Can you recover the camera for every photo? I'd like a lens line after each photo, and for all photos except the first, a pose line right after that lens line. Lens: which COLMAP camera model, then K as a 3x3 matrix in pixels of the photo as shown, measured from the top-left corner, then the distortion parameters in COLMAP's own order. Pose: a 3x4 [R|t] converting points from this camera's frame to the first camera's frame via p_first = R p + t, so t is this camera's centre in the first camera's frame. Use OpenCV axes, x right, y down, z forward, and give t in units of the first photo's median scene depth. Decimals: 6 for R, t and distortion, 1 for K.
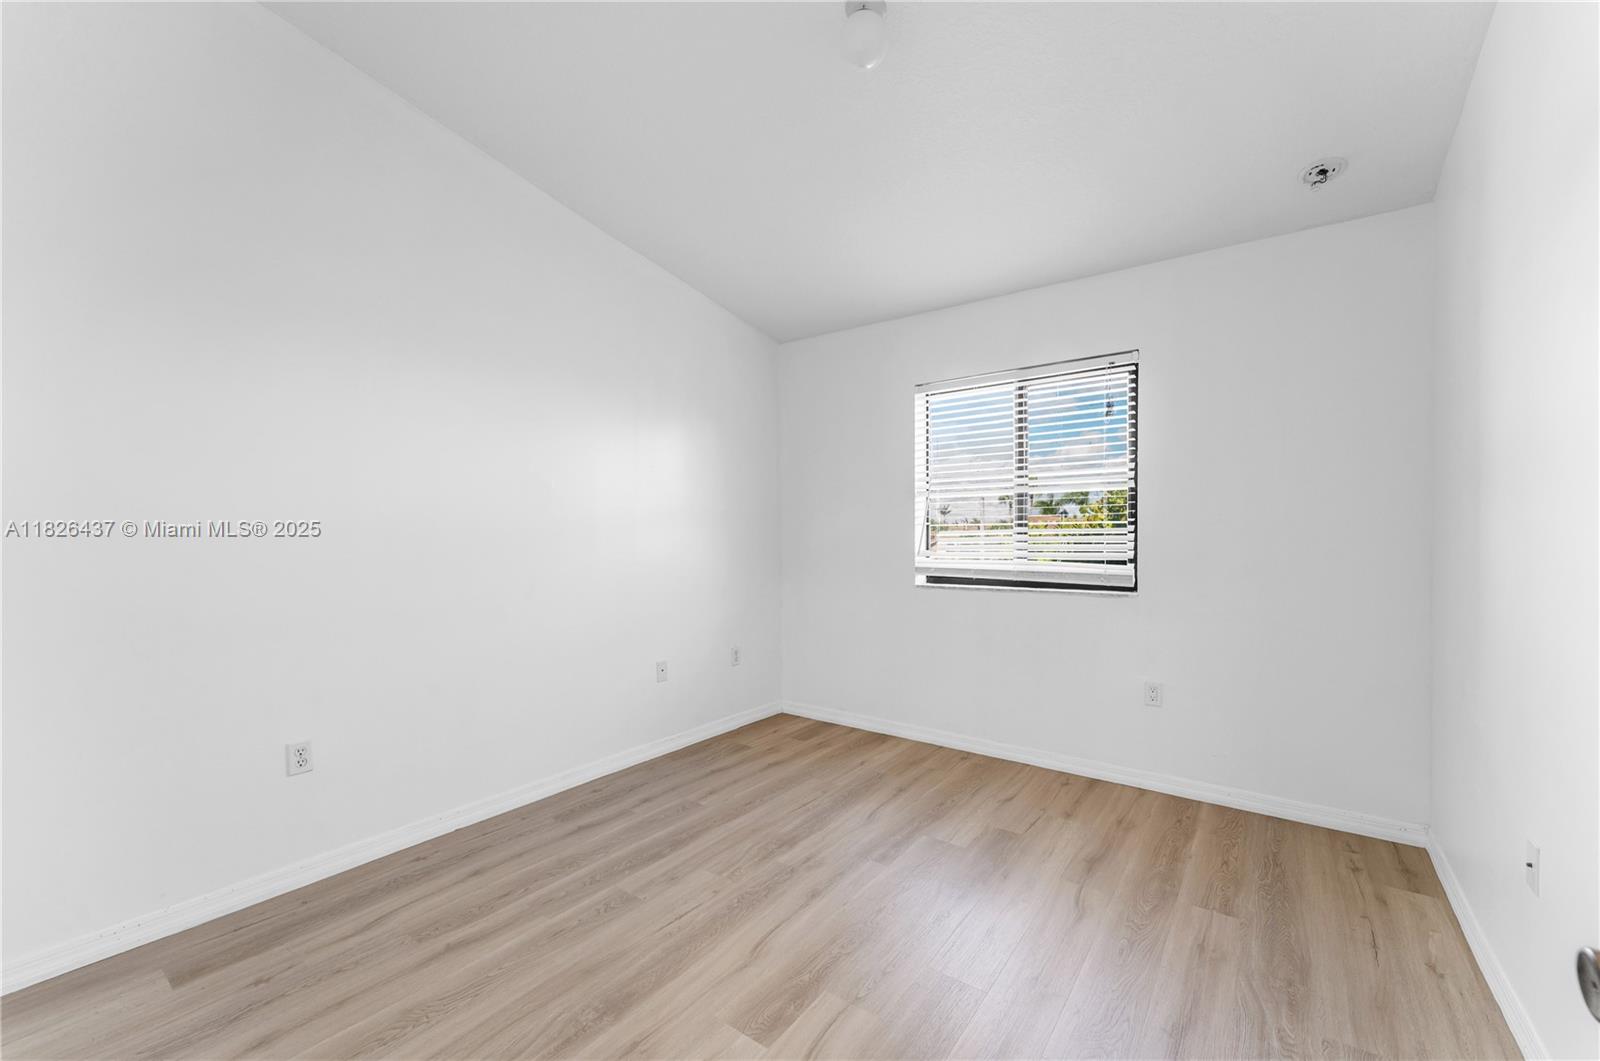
lens RADIAL K [[649.3, 0, 794.4], [0, 649.3, 528.6], [0, 0, 1]] dist [0.000892, 0.000063]
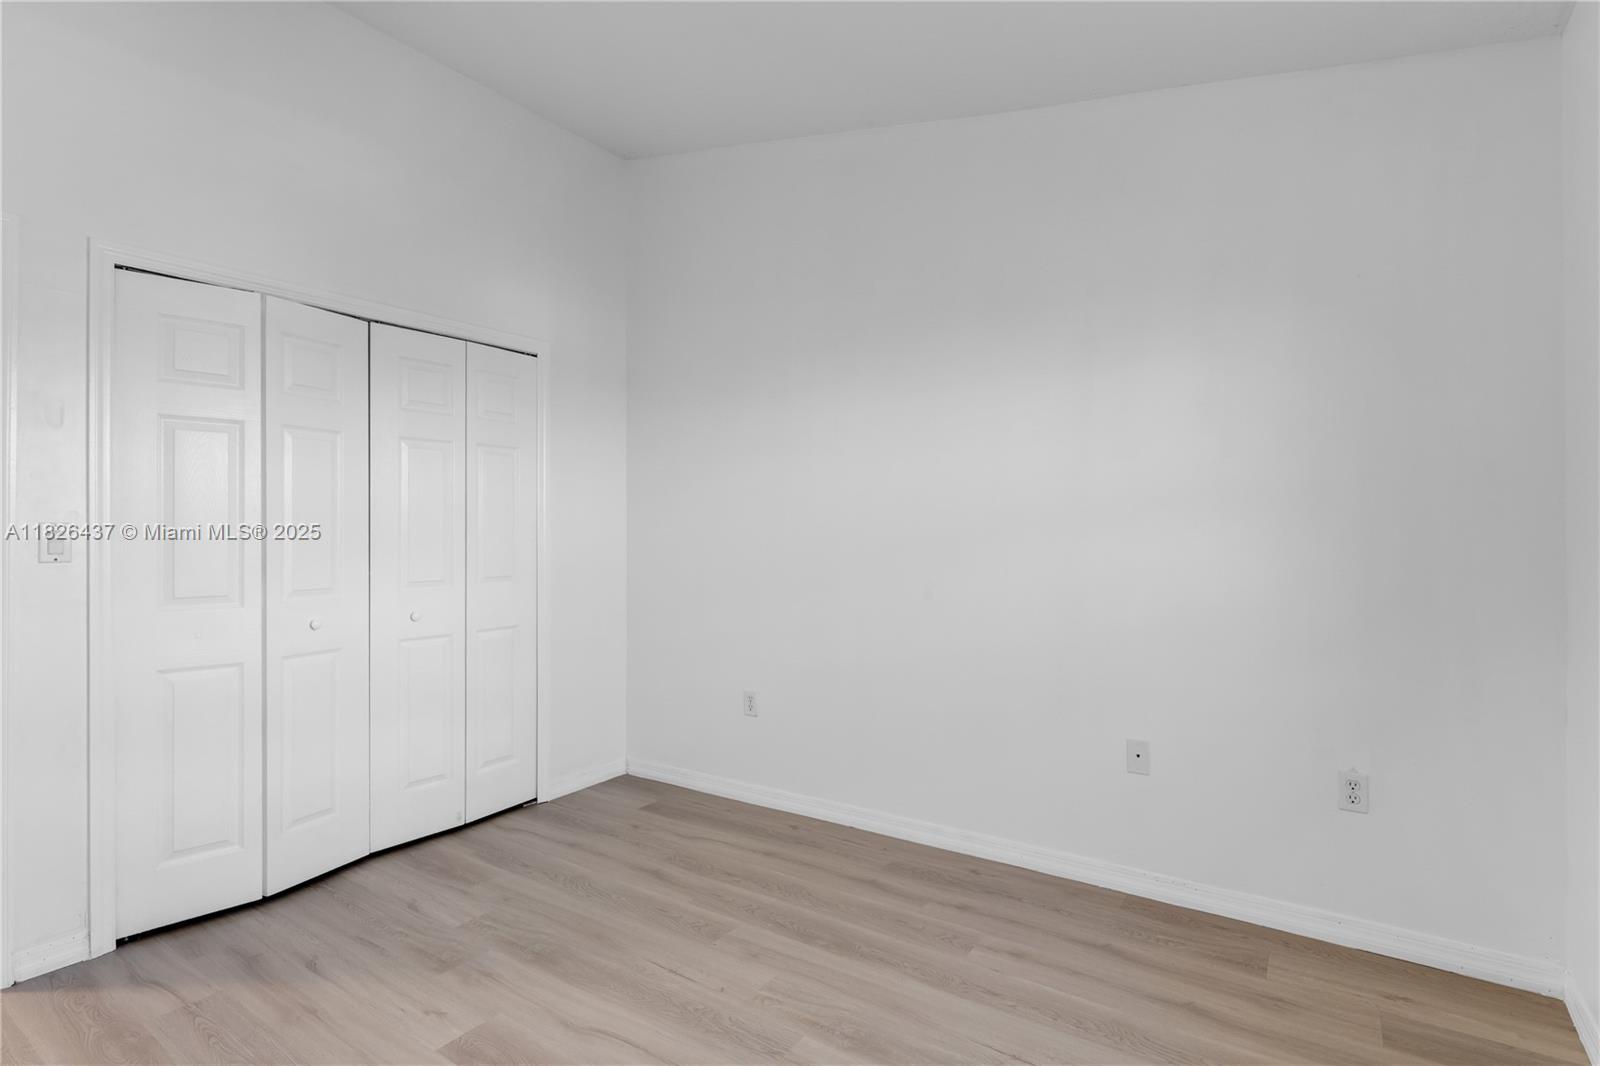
lens RADIAL K [[789.8, 0, 800.0], [0, 789.8, 533.0], [0, 0, 1]] dist [0.000417, 0.000579]
pose [[0.040498, 0.006316, -0.999160, 0.785158], [0.013001, 0.999892, 0.006848, 0.003852], [0.999095, -0.013267, 0.040412, 1.005683]]
